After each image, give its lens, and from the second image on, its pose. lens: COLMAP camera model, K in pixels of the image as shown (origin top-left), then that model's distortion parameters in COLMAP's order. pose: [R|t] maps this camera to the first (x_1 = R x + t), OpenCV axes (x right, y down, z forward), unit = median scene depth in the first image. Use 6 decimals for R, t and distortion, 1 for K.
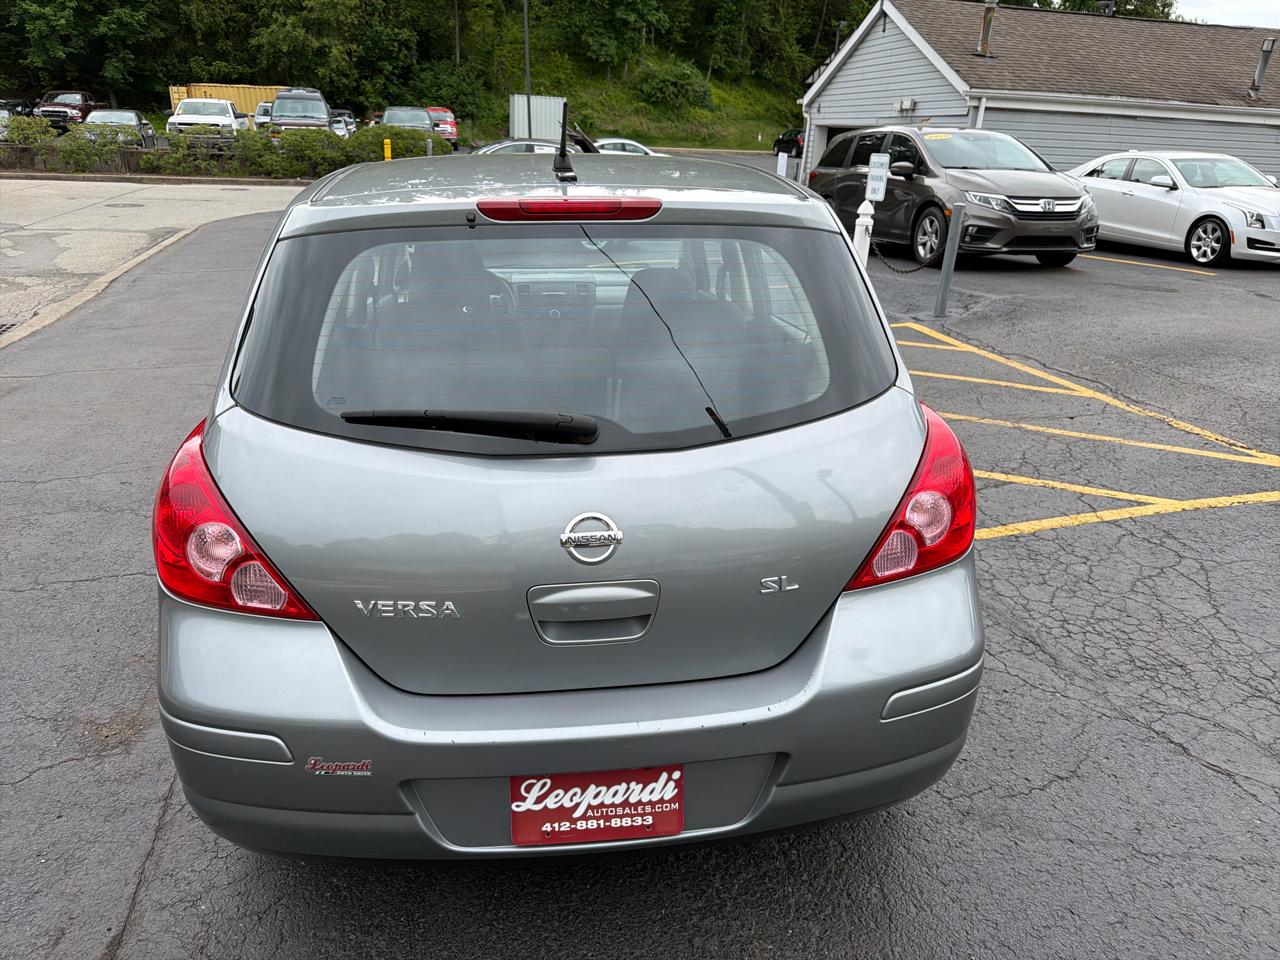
lens RADIAL K [[911.7, 0, 640.0], [0, 911.7, 480.0], [0, 0, 1]] dist [-0.003883, -0.006543]
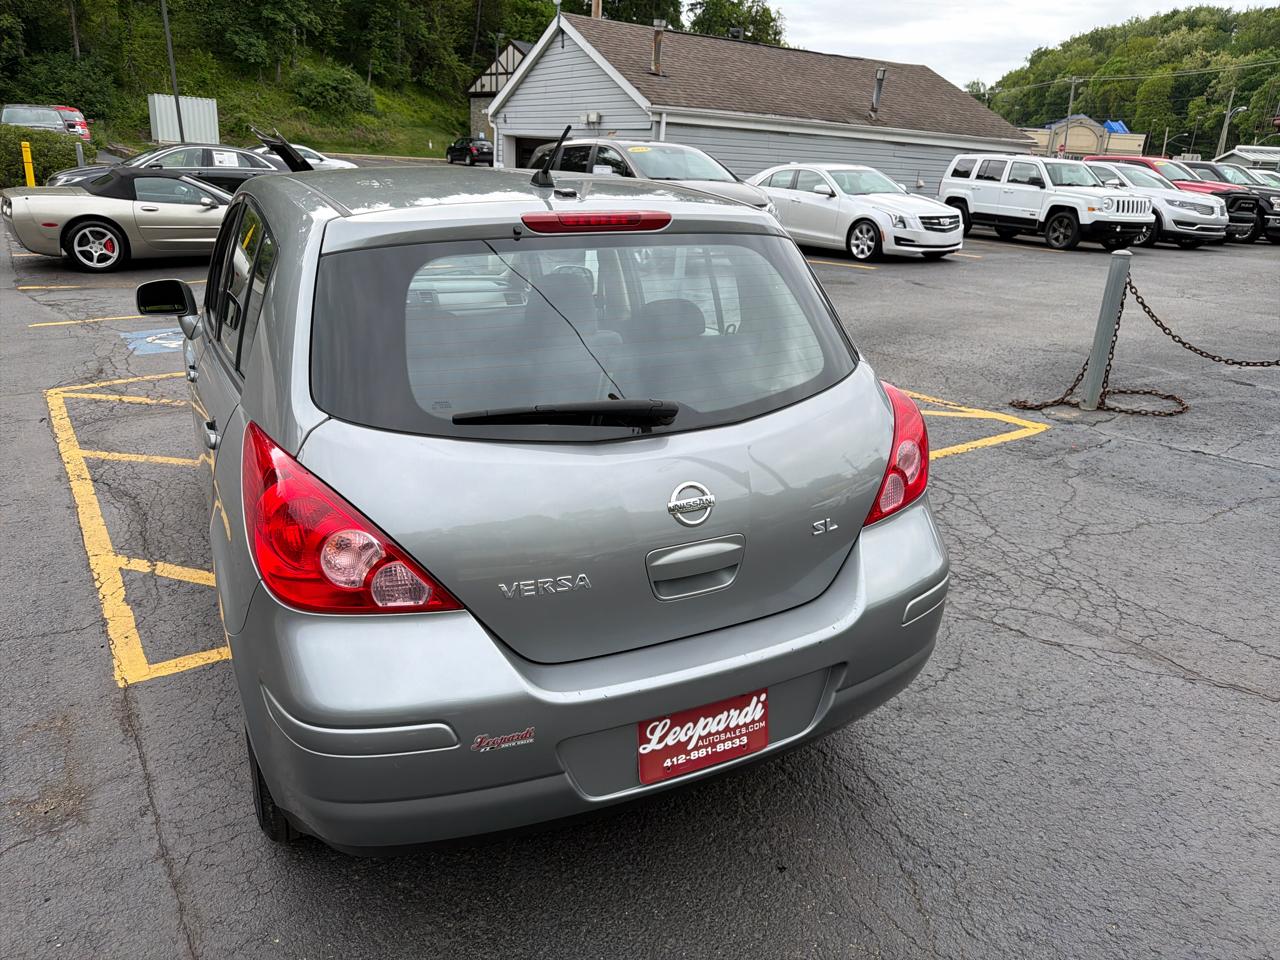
lens RADIAL K [[903.0, 0, 634.9], [0, 903.0, 472.8], [0, 0, 1]] dist [0.017420, -0.026039]
pose [[0.941572, -0.100291, 0.321533, -0.045864], [0.104289, 0.994535, 0.004813, 0.001077], [-0.320259, 0.029001, 0.946886, -0.006636]]
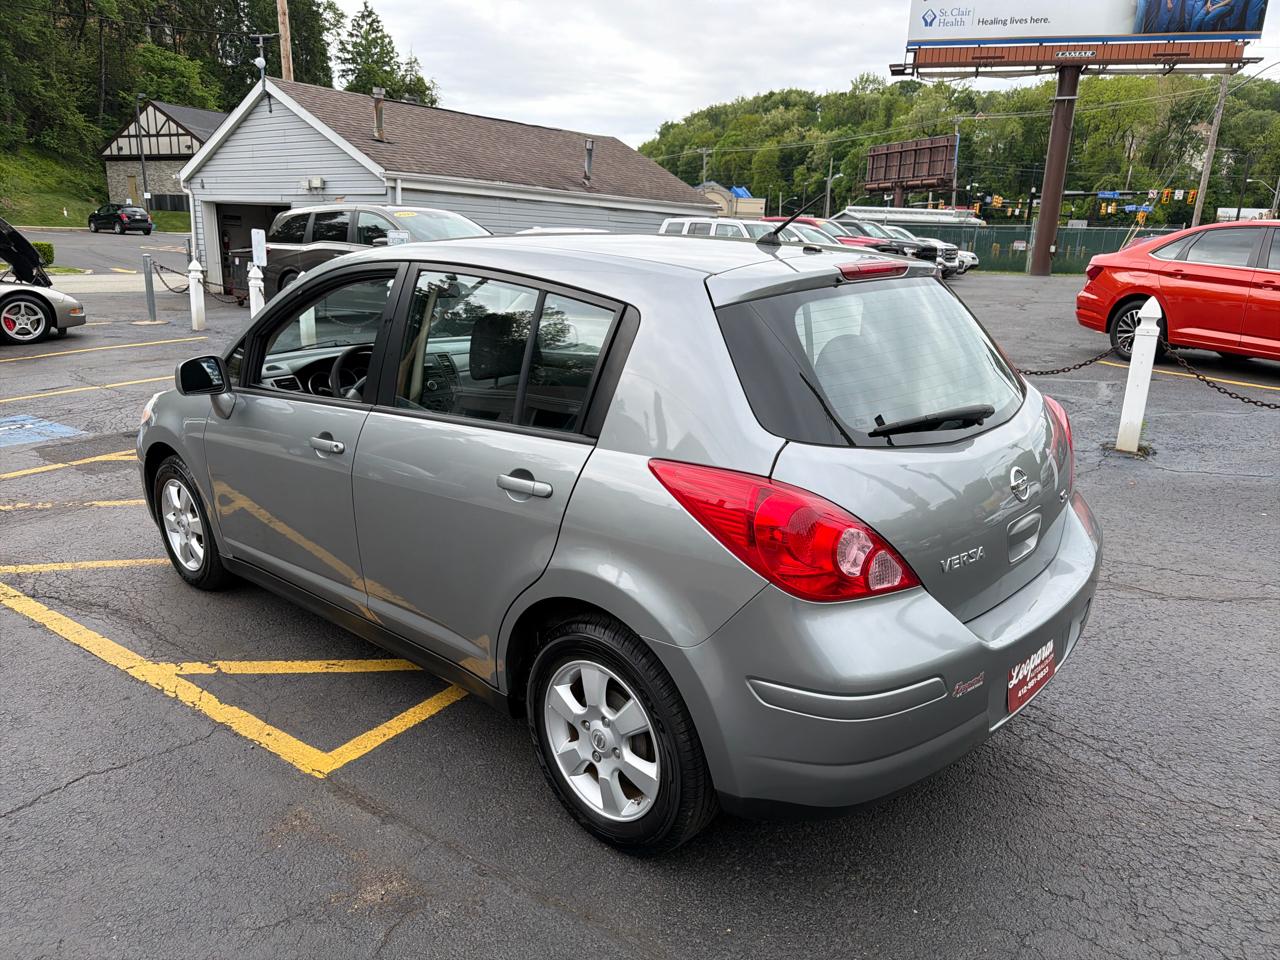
lens RADIAL K [[905.0, 0, 632.7], [0, 905.0, 479.1], [0, 0, 1]] dist [0.023065, -0.030842]
pose [[0.766628, -0.175117, 0.617750, -0.135565], [0.221305, 0.975203, 0.001806, -0.008043], [-0.602748, 0.135327, 0.786372, 0.020044]]
